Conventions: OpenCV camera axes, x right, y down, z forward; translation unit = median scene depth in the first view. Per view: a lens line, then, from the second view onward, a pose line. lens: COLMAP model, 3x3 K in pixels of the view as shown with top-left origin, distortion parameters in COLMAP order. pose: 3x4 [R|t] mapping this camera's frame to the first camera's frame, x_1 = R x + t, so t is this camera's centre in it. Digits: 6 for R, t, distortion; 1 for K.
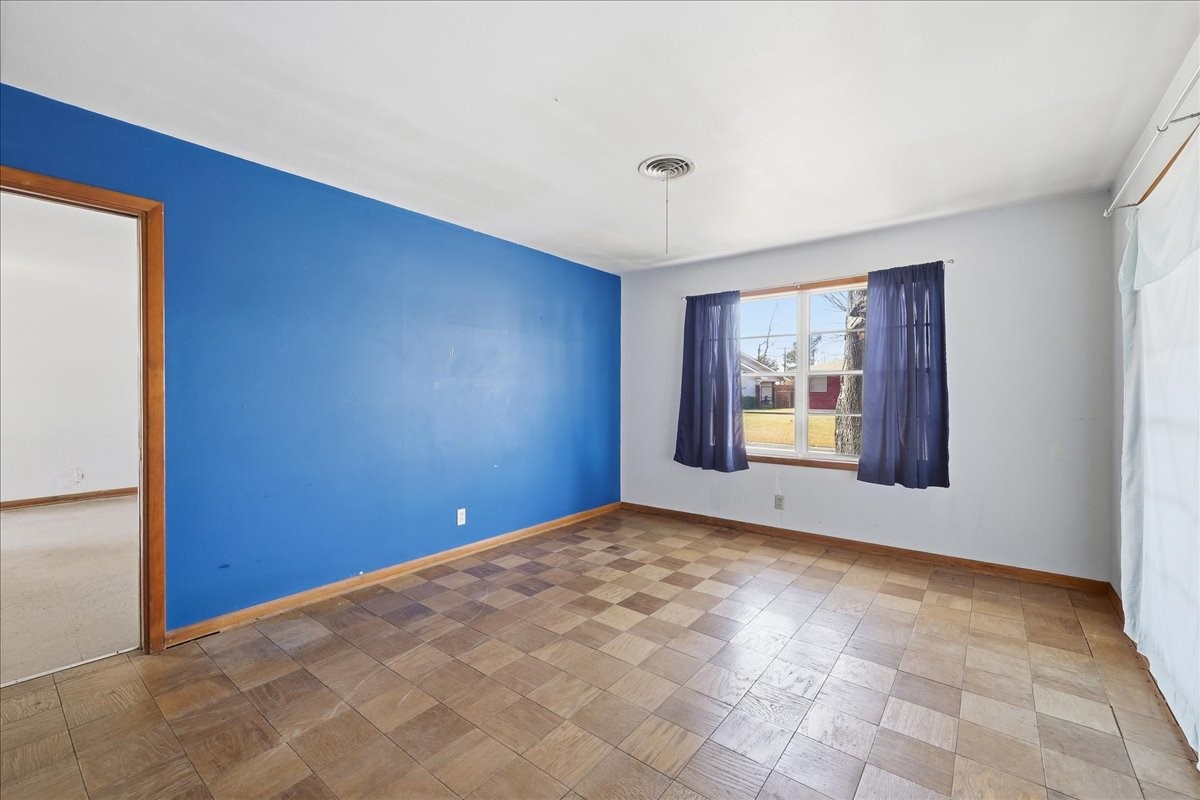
lens RADIAL K [[485.3, 0, 602.8], [0, 485.3, 398.7], [0, 0, 1]] dist [-0.000154, 0.000092]
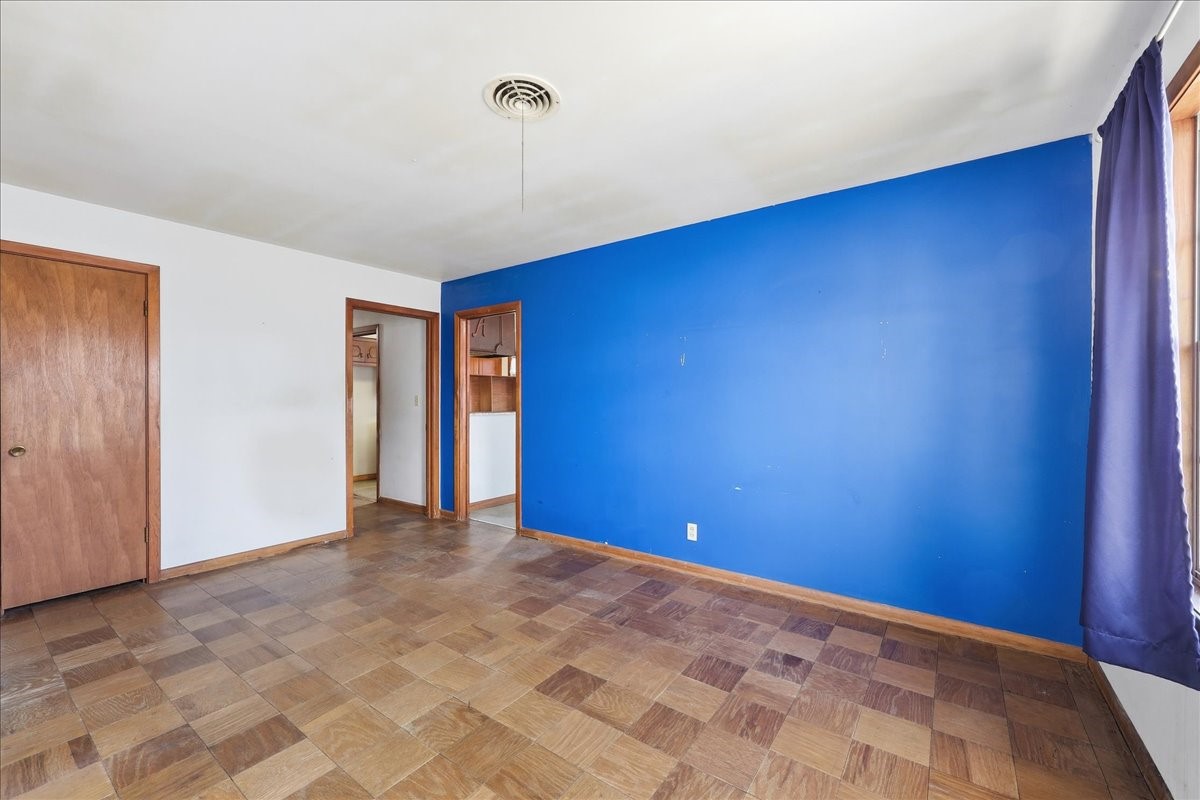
lens RADIAL K [[485.3, 0, 602.8], [0, 485.3, 398.7], [0, 0, 1]] dist [-0.000154, 0.000092]
pose [[0.053942, -0.001407, -0.998543, 0.629240], [-0.008823, 0.999959, -0.001886, -0.010817], [0.998505, 0.008912, 0.053927, 0.764743]]
